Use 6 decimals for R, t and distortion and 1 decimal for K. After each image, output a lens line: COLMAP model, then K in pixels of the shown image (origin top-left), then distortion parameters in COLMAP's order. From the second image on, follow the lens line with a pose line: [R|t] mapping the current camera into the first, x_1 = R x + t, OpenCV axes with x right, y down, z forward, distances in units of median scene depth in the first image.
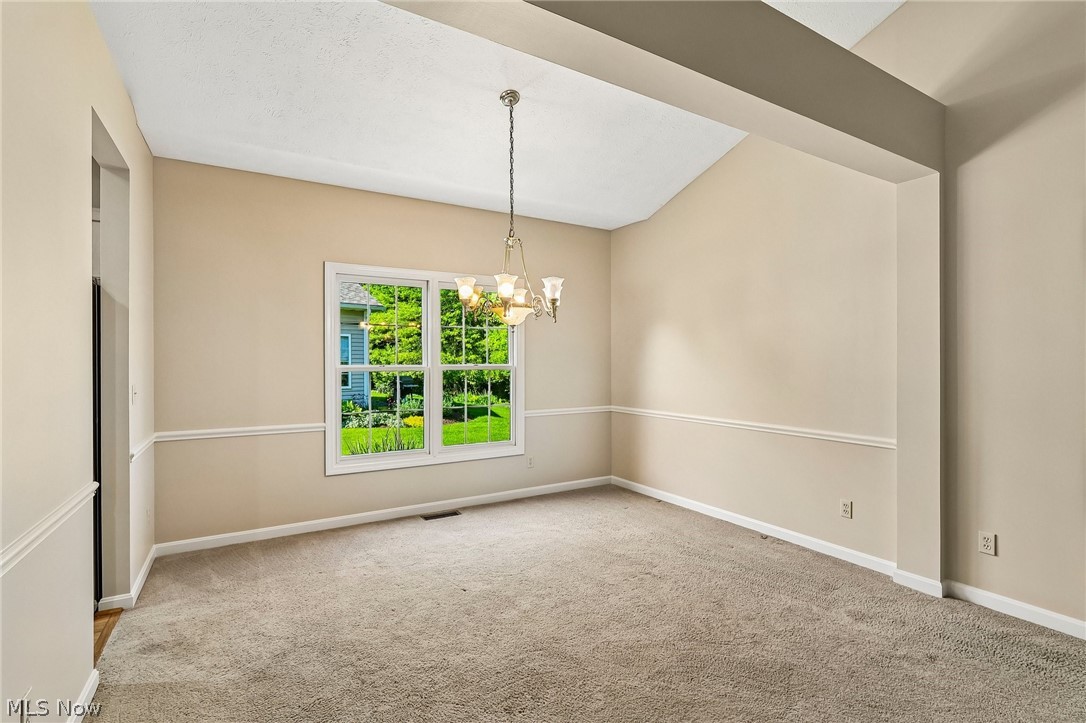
lens RADIAL K [[501.8, 0, 538.9], [0, 501.8, 366.5], [0, 0, 1]] dist [-0.003526, 0.000611]
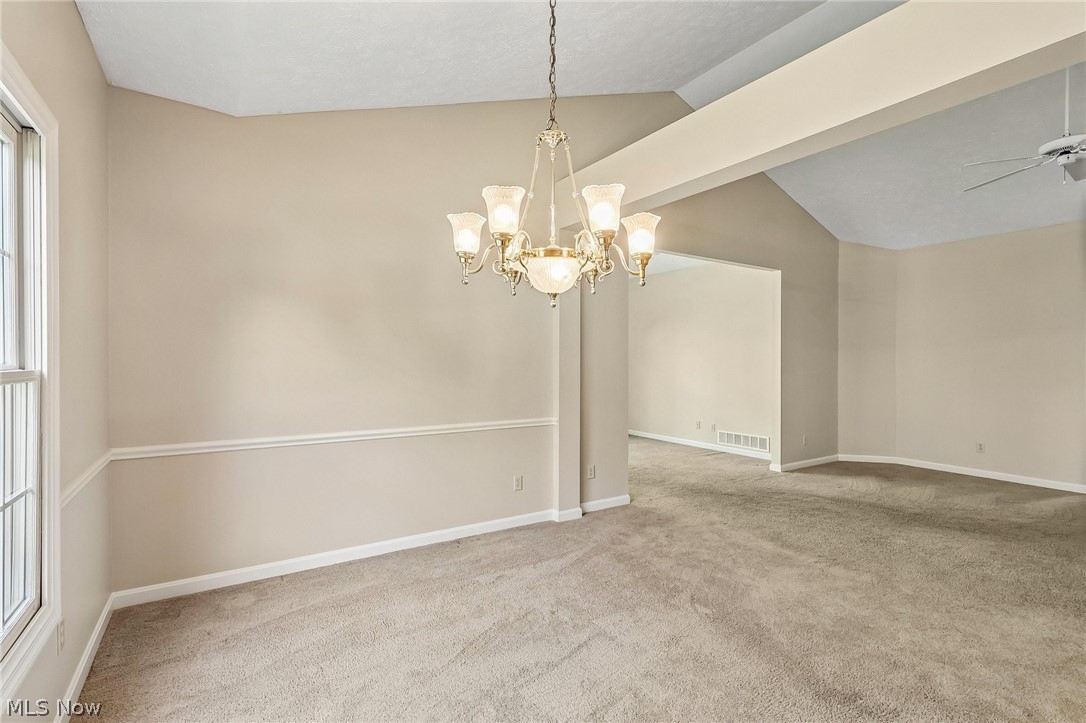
lens RADIAL K [[501.8, 0, 547.6], [0, 501.8, 363.6], [0, 0, 1]] dist [-0.003526, 0.000611]
pose [[-0.039529, -0.006284, 0.999199, -0.443106], [0.007799, 0.999948, 0.006597, -0.005417], [-0.999188, 0.008054, -0.039478, 0.744572]]
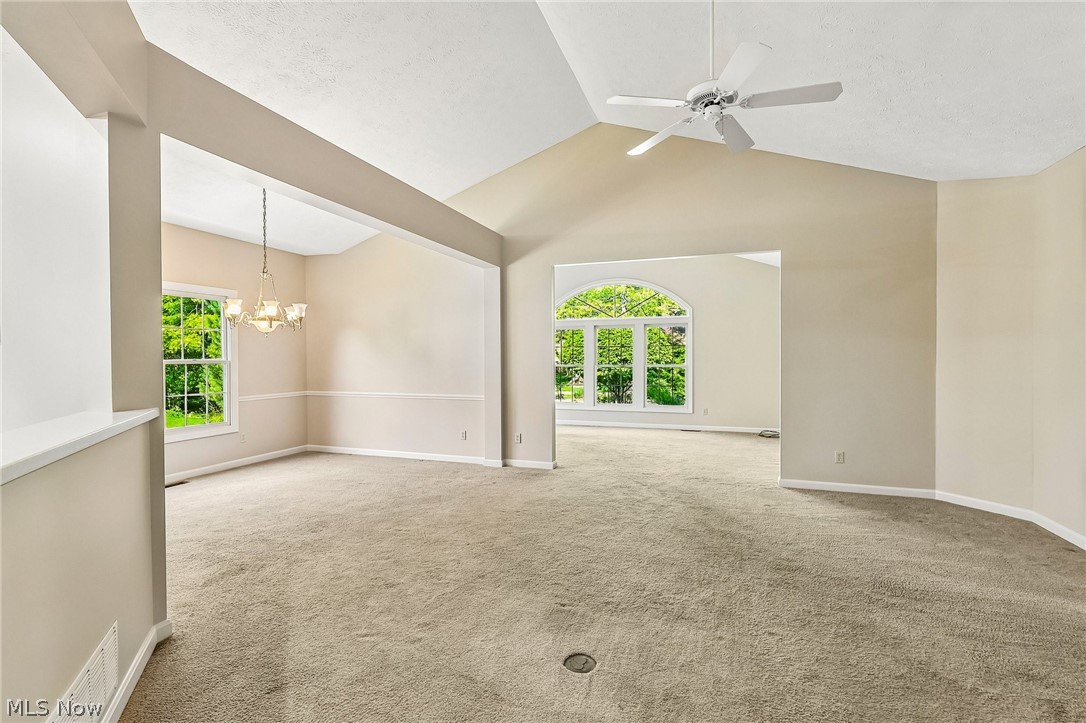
lens RADIAL K [[501.8, 0, 541.0], [0, 501.8, 364.3], [0, 0, 1]] dist [-0.003526, 0.000611]
pose [[0.766795, -0.009882, 0.641816, -0.278050], [0.007805, 0.999951, 0.006072, 0.007524], [-0.641844, 0.000353, 0.766835, -0.477701]]
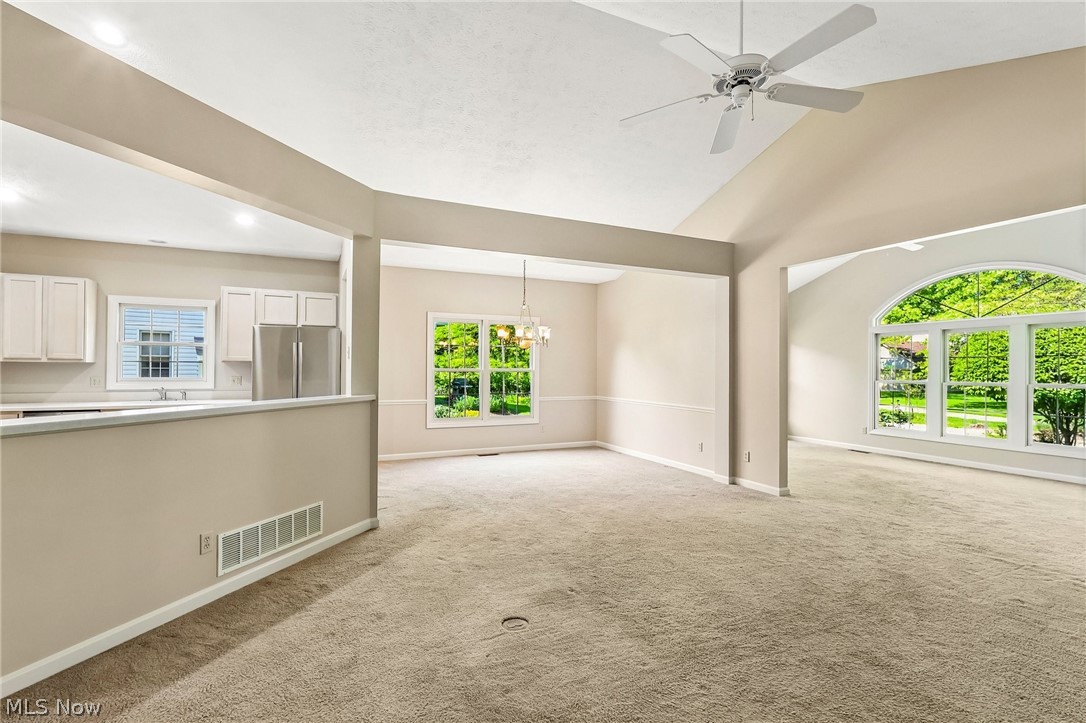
lens RADIAL K [[501.8, 0, 541.1], [0, 501.8, 367.0], [0, 0, 1]] dist [-0.003526, 0.000611]
pose [[0.995268, 0.009060, -0.096747, 0.151775], [-0.010104, 0.999896, -0.010306, 0.007296], [0.096643, 0.011235, 0.995256, -0.714806]]
